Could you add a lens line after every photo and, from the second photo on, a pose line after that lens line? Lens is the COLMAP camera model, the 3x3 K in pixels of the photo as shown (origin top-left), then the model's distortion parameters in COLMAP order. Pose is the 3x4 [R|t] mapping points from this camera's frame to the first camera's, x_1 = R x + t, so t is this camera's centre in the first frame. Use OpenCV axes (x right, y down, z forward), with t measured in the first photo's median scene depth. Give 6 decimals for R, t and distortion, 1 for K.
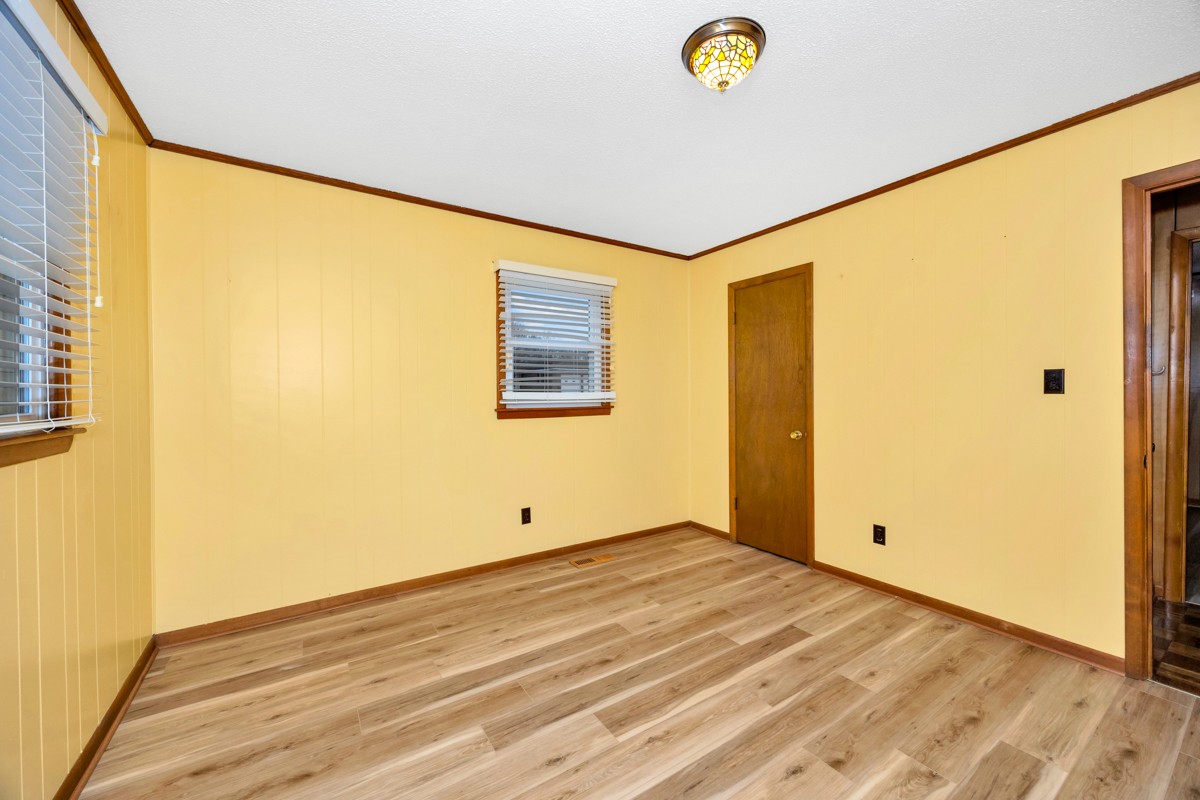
lens RADIAL K [[455.3, 0, 589.4], [0, 455.3, 398.0], [0, 0, 1]] dist [-0.001344, 0.000180]
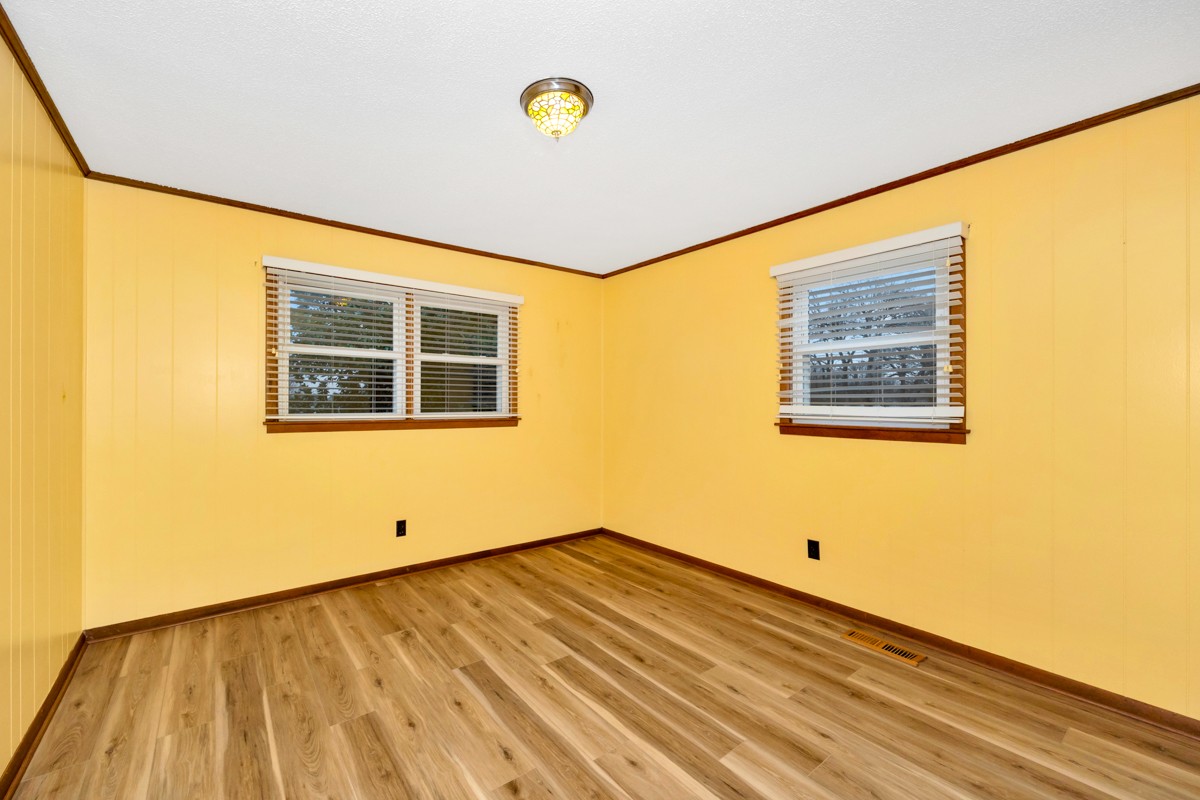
lens RADIAL K [[487.0, 0, 577.7], [0, 487.0, 402.2], [0, 0, 1]] dist [-0.001981, -0.000065]
pose [[0.071393, 0.007276, -0.997422, 1.007756], [-0.011667, 0.999911, 0.006459, -0.027051], [0.997380, 0.011176, 0.071471, 0.662813]]
